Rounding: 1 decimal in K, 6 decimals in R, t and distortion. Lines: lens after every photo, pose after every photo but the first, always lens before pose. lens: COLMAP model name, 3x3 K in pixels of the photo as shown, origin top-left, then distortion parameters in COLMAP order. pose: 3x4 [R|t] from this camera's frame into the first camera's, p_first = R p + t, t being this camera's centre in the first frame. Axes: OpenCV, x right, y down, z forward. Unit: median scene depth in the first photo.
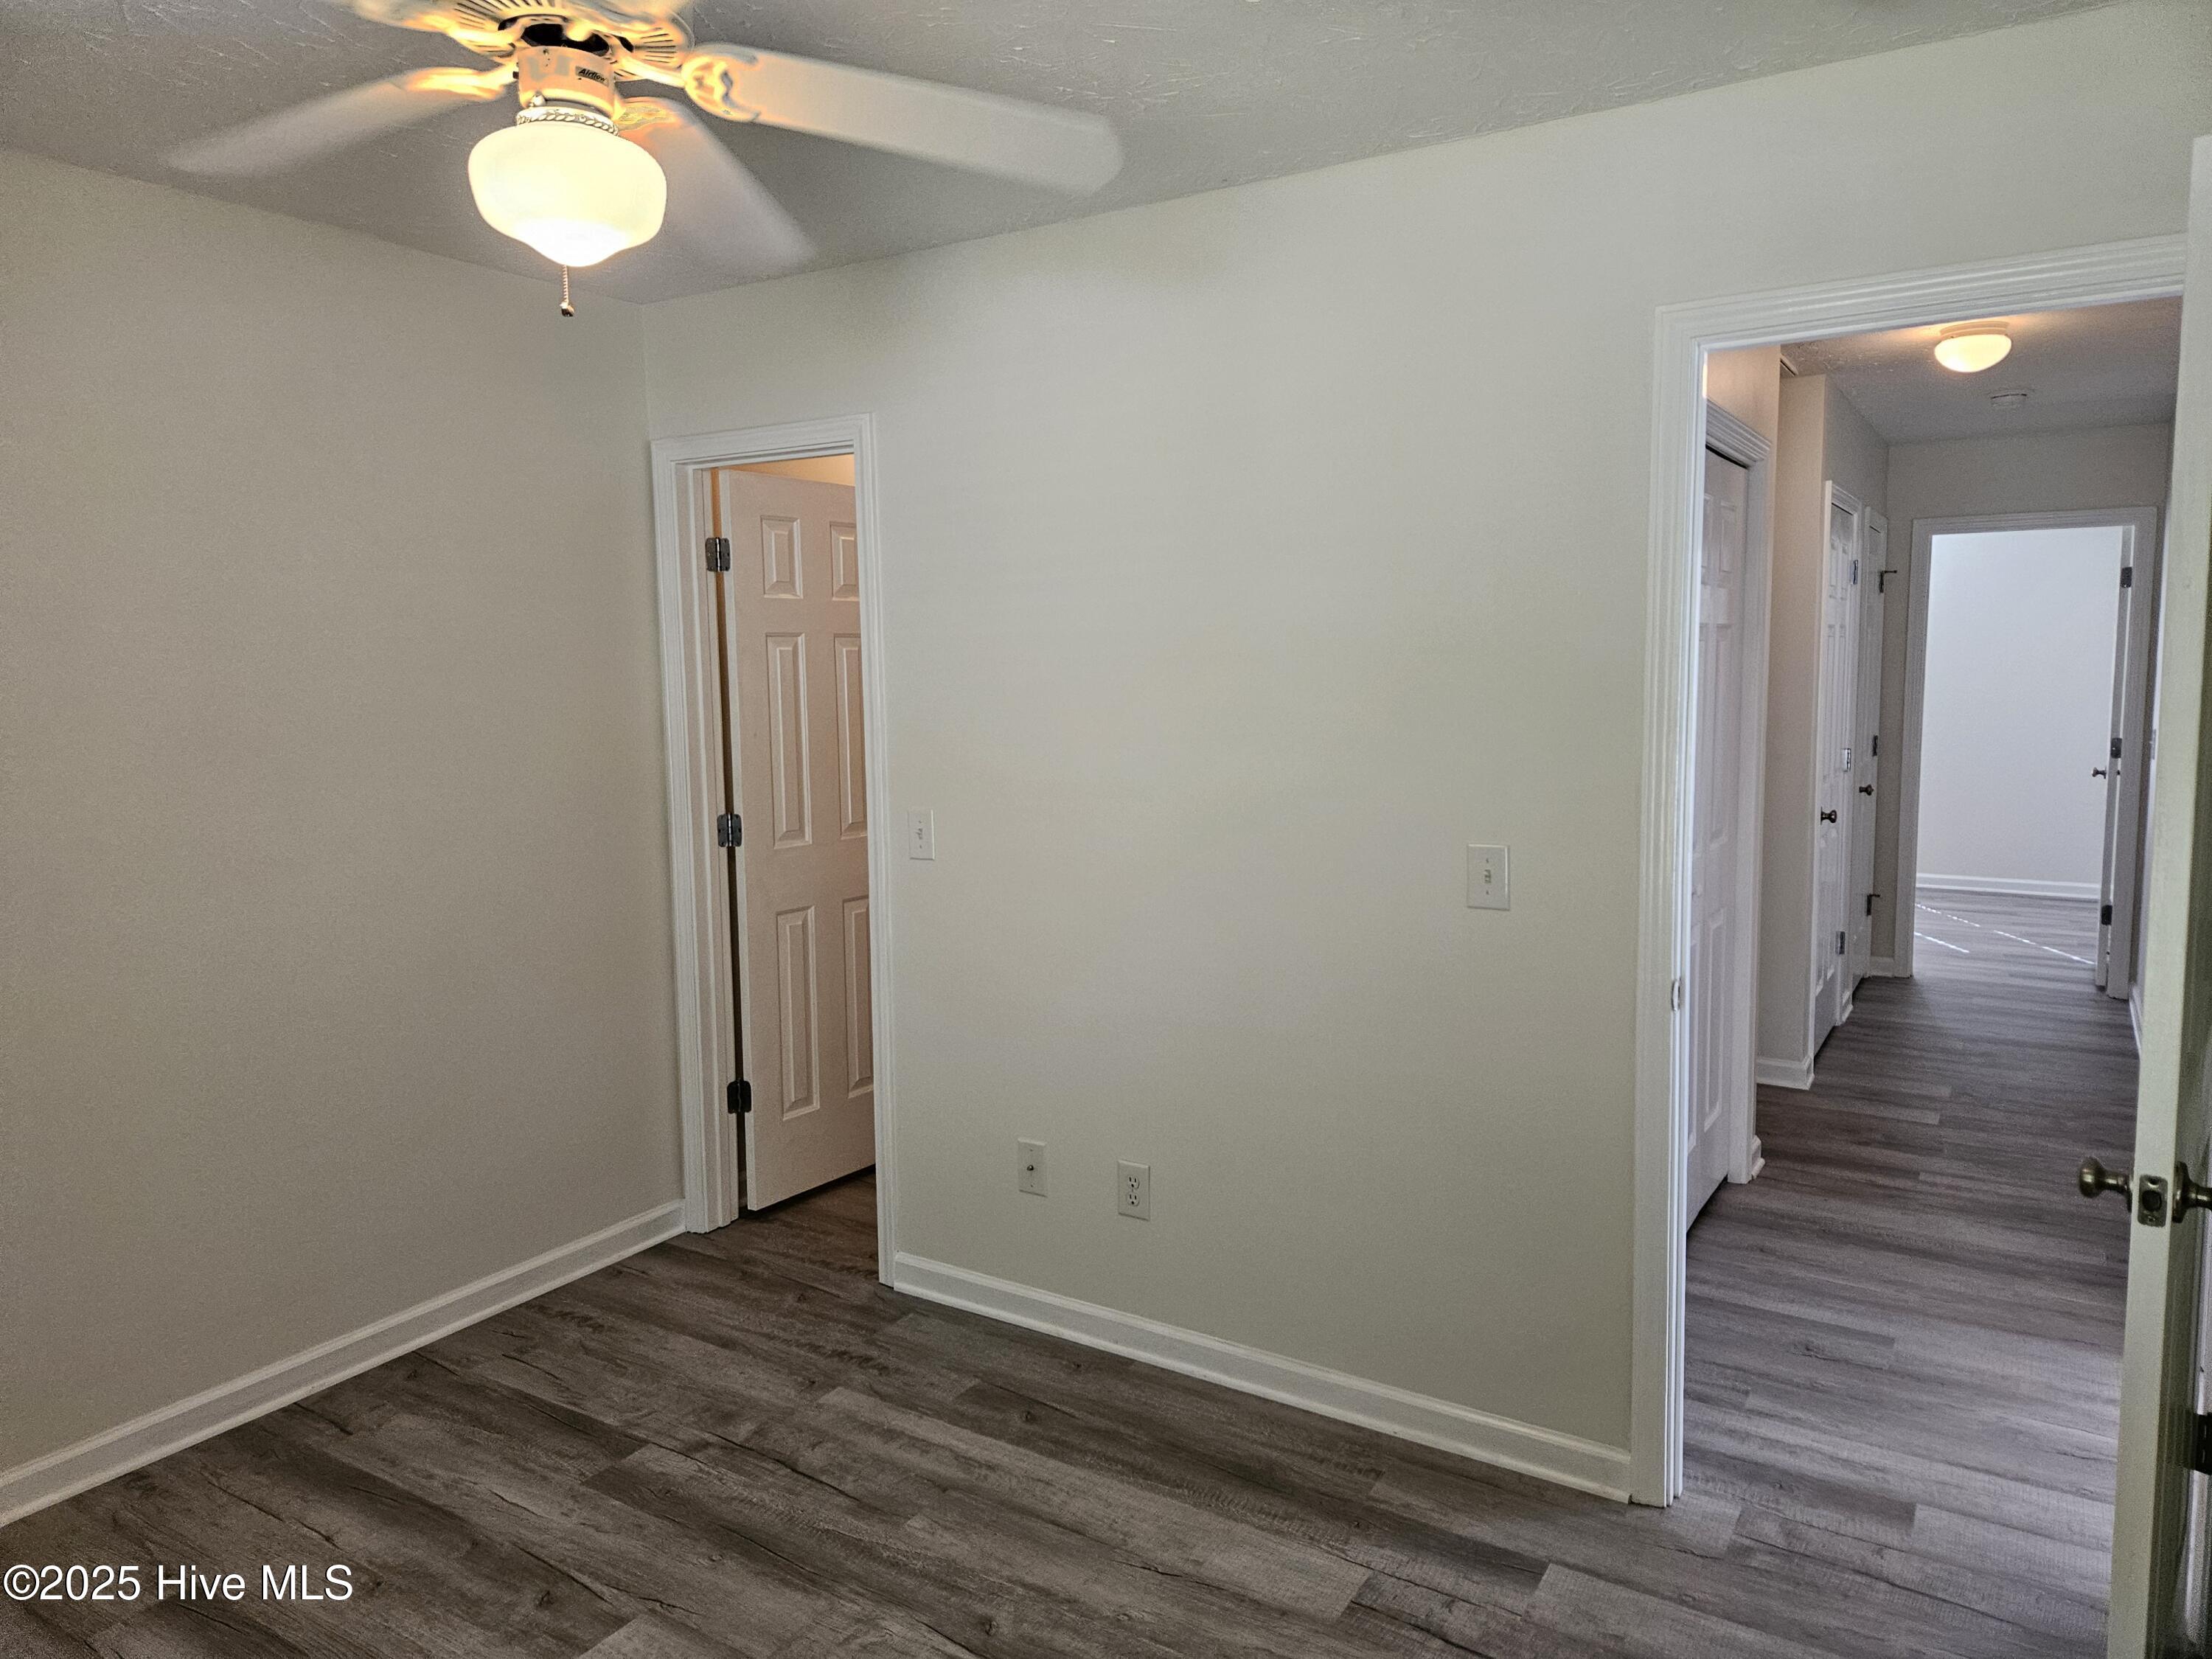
lens RADIAL K [[1492.2, 0, 1114.6], [0, 1492.2, 809.0], [0, 0, 1]] dist [0.040501, -0.027207]
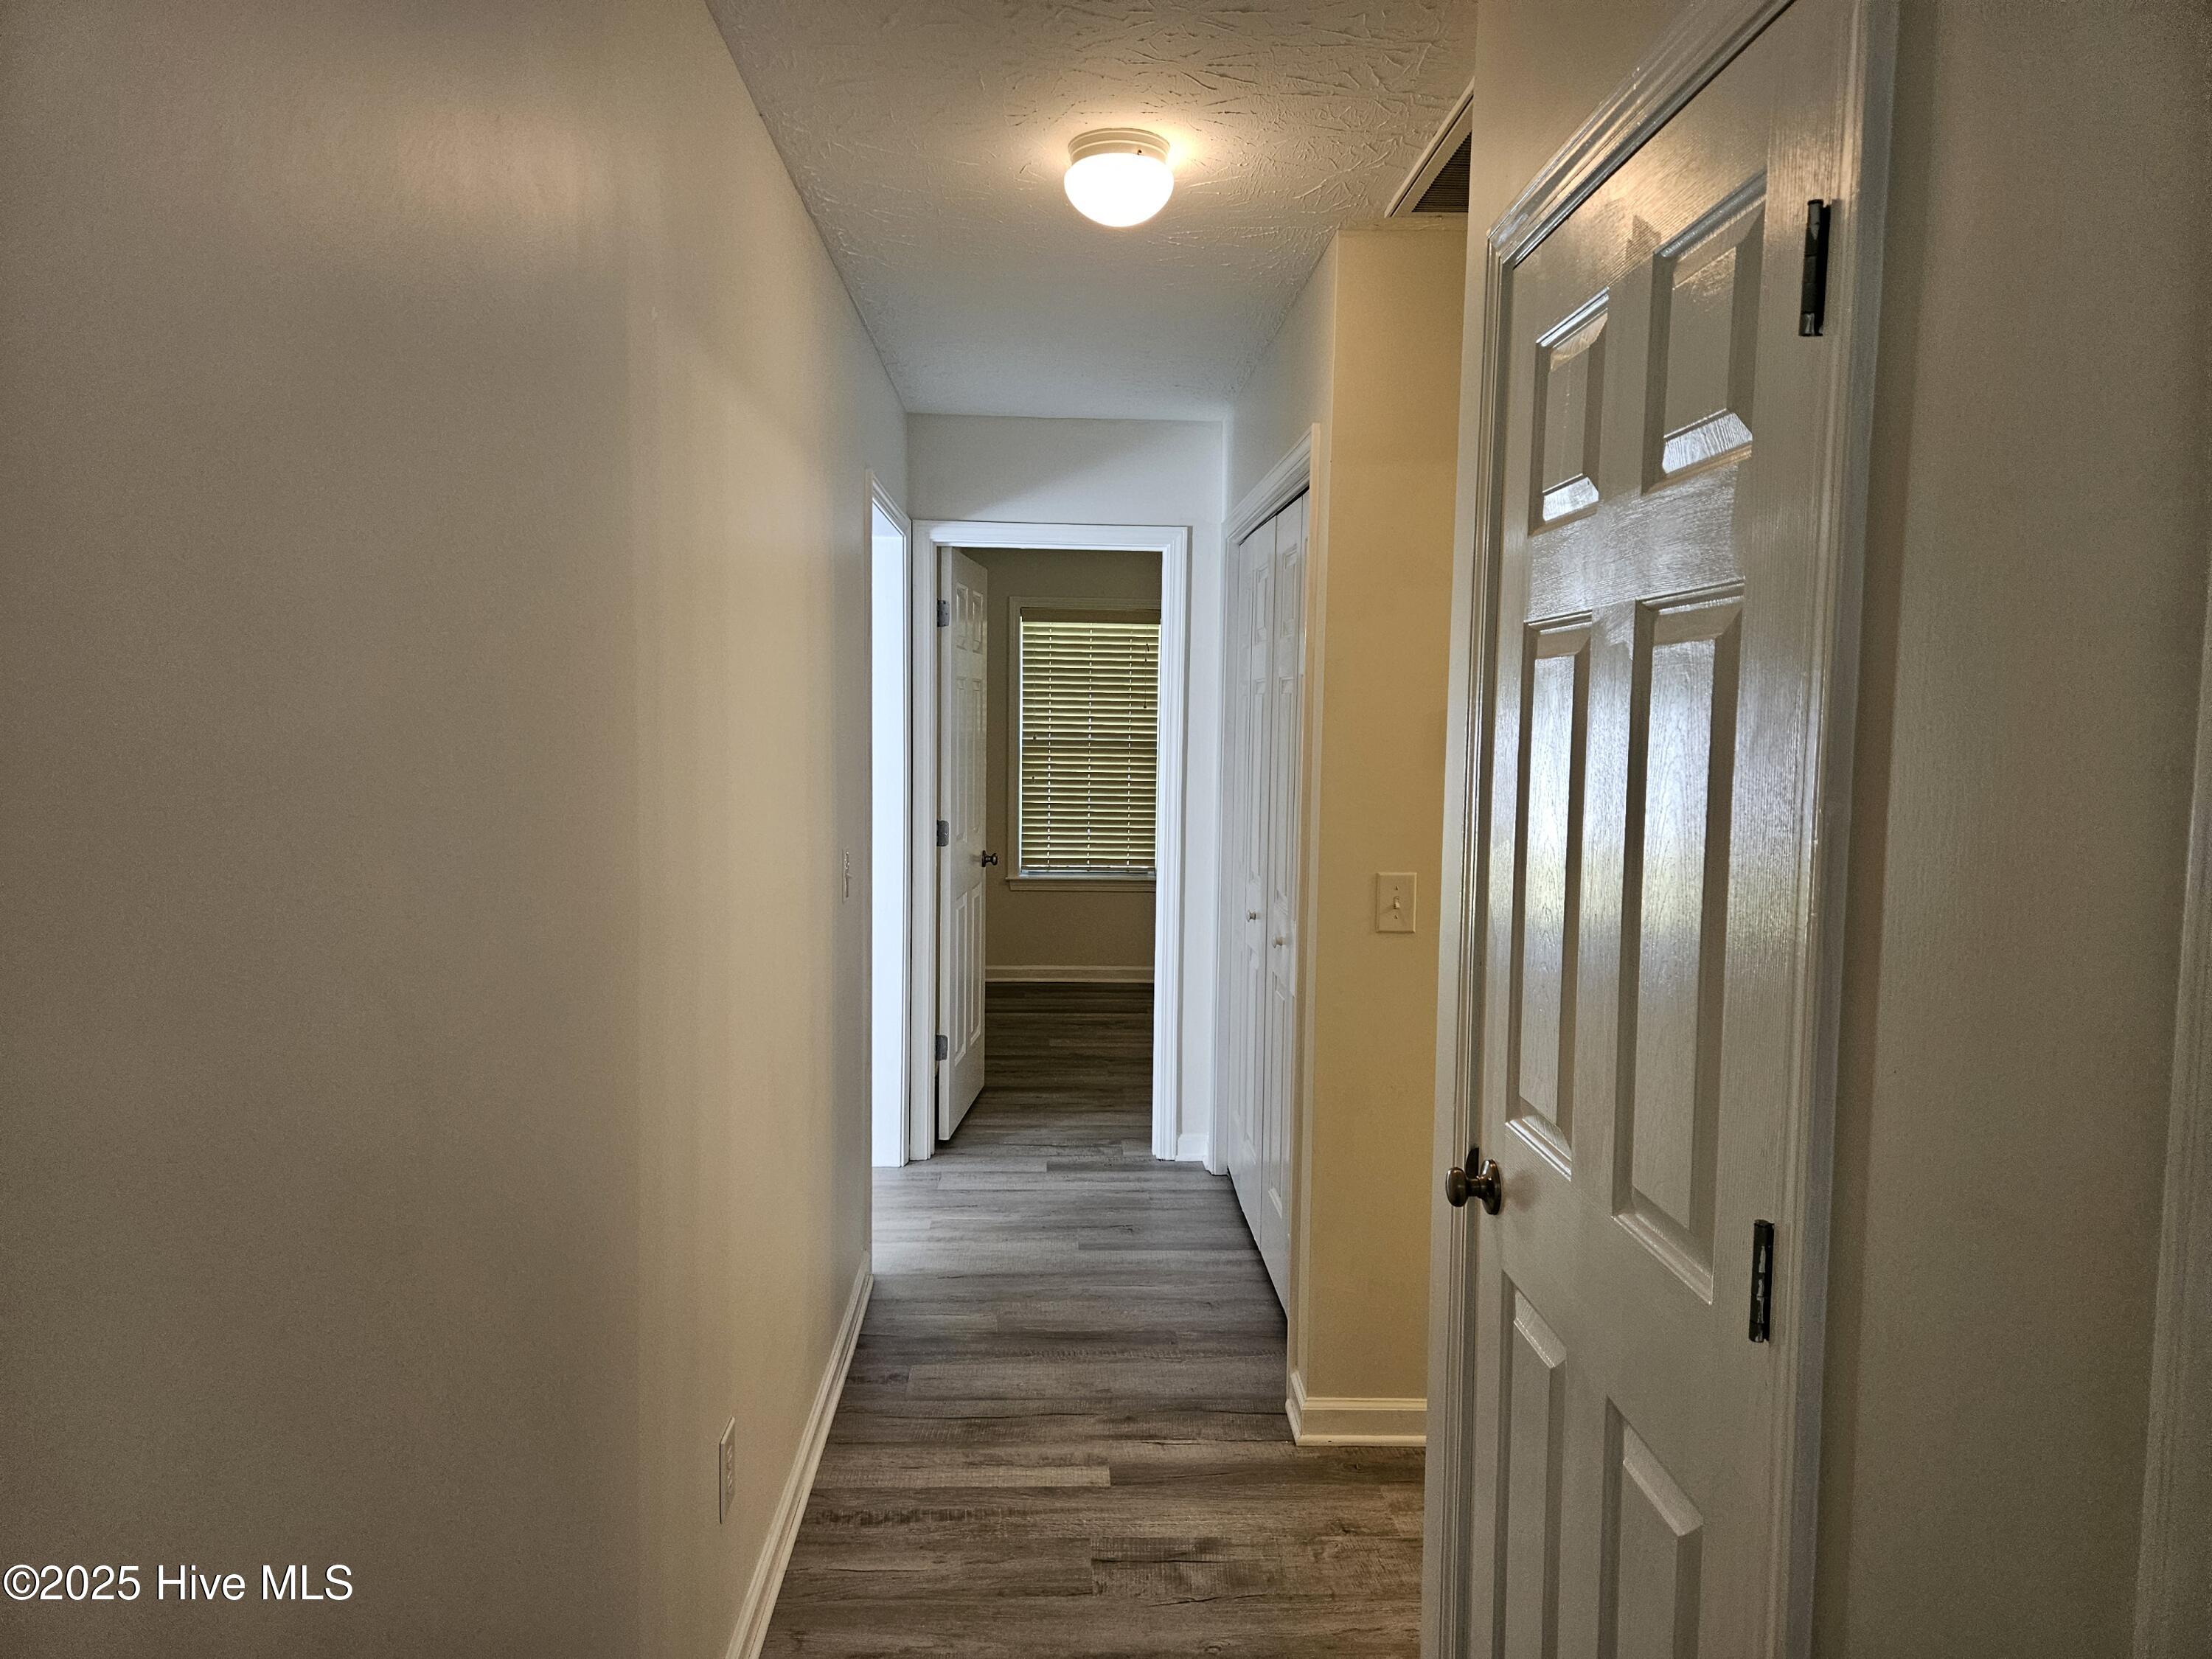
lens RADIAL K [[1492.2, 0, 1113.5], [0, 1492.2, 831.4], [0, 0, 1]] dist [0.040501, -0.027207]
pose [[-0.823460, 0.067325, -0.563366, 1.324359], [-0.045949, 0.981760, 0.184487, -0.257464], [0.565511, 0.177804, -0.805347, 2.210973]]
